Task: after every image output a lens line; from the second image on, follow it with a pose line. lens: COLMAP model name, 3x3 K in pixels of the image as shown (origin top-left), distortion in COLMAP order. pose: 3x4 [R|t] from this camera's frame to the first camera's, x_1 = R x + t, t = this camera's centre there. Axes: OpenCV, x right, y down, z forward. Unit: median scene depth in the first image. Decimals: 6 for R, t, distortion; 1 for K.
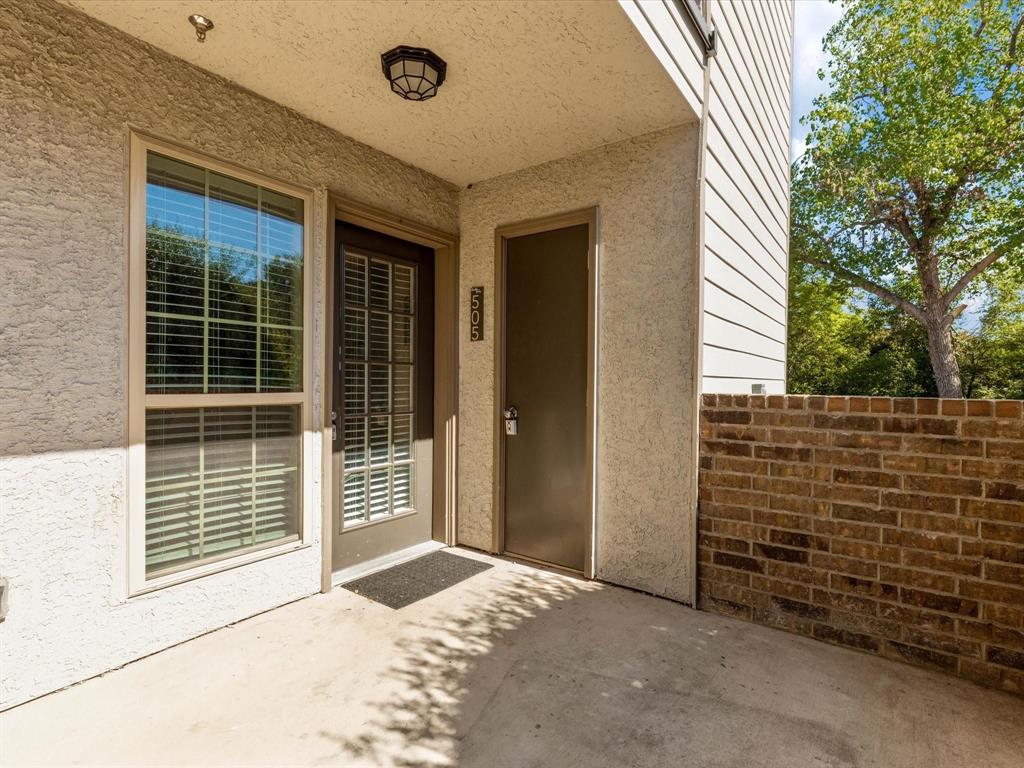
lens RADIAL K [[524.3, 0, 515.1], [0, 524.3, 380.2], [0, 0, 1]] dist [0.003193, 0.001643]
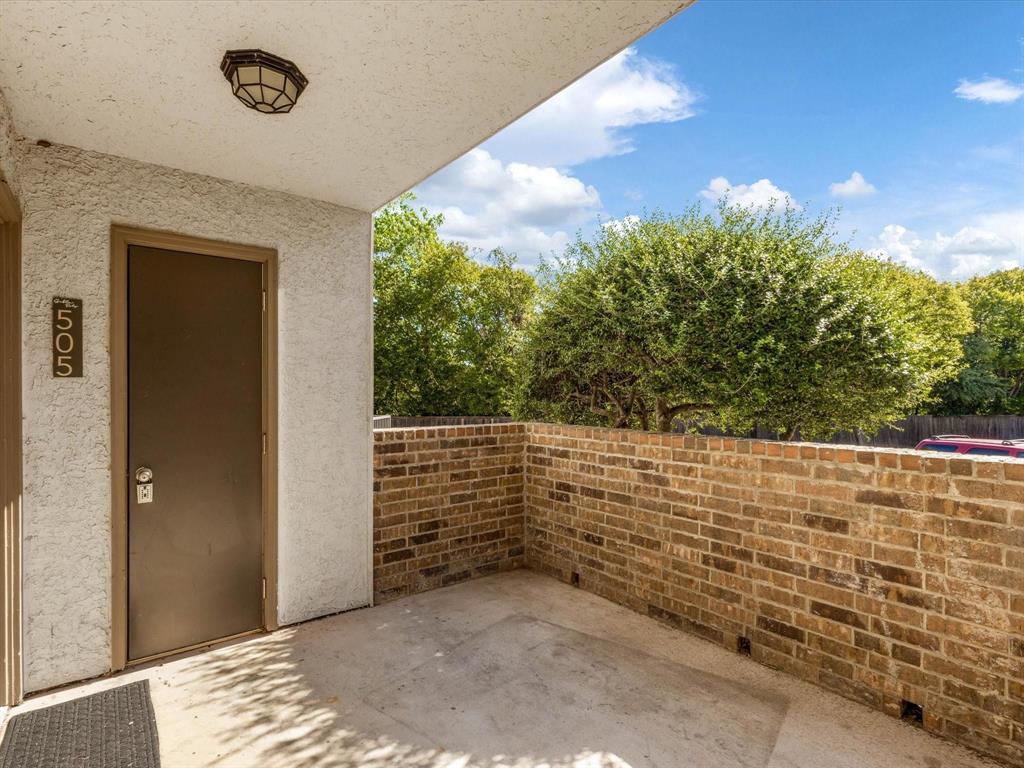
lens RADIAL K [[524.3, 0, 515.3], [0, 524.3, 389.0], [0, 0, 1]] dist [0.003193, 0.001643]
pose [[0.270794, 0.001589, 0.962636, -0.773342], [0.009693, 0.999943, -0.004377, -0.069238], [-0.962588, 0.010516, 0.270764, 0.343418]]
